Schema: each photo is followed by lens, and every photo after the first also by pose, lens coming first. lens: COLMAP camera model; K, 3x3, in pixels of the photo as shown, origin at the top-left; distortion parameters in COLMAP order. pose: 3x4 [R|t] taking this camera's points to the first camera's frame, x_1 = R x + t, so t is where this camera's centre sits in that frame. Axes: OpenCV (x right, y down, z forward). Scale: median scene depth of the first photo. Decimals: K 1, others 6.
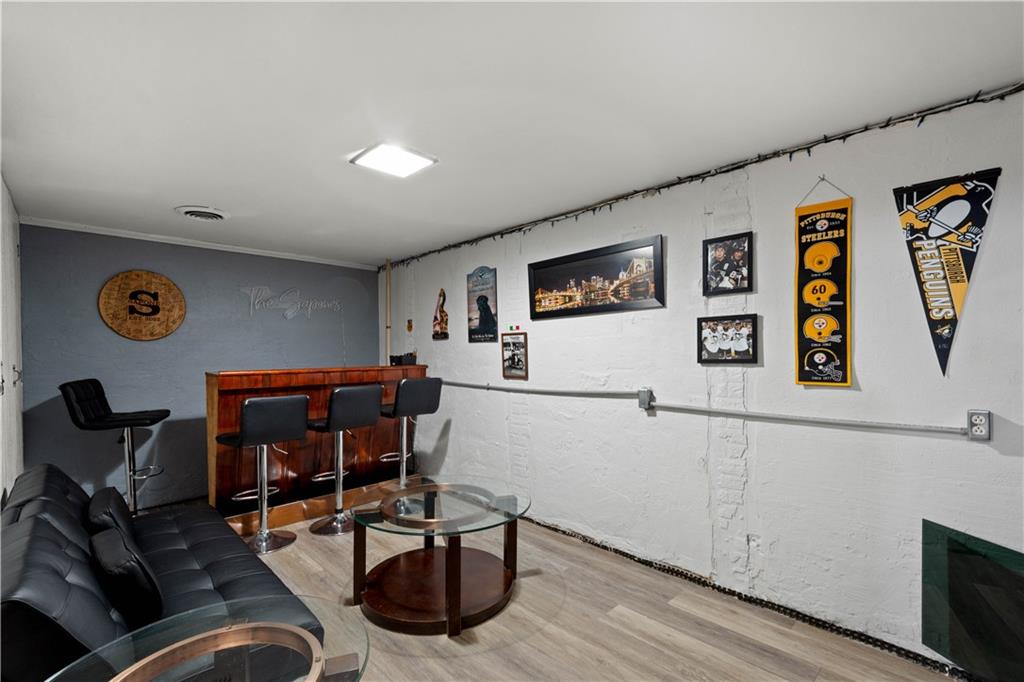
lens RADIAL K [[455.2, 0, 514.2], [0, 455.2, 358.7], [0, 0, 1]] dist [-0.000570, 0.000201]
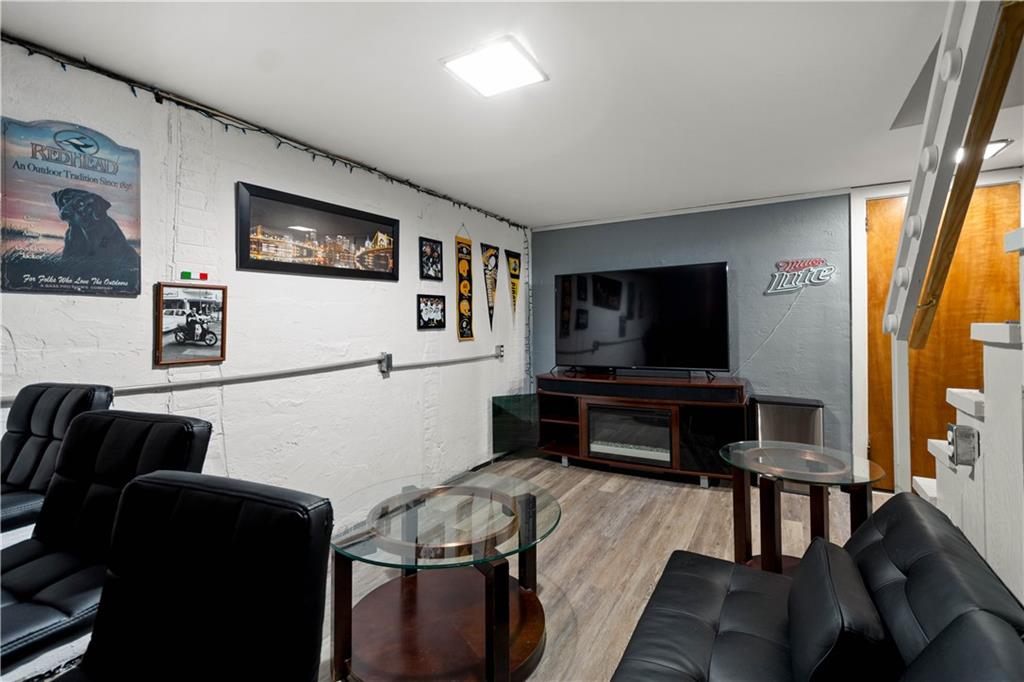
lens RADIAL K [[455.2, 0, 512.3], [0, 455.2, 313.5], [0, 0, 1]] dist [-0.000570, 0.000201]
pose [[-0.256071, 0.026937, 0.966282, -0.871467], [0.018370, 0.999567, -0.022996, 0.000594], [-0.966483, 0.011862, -0.256455, 1.010052]]
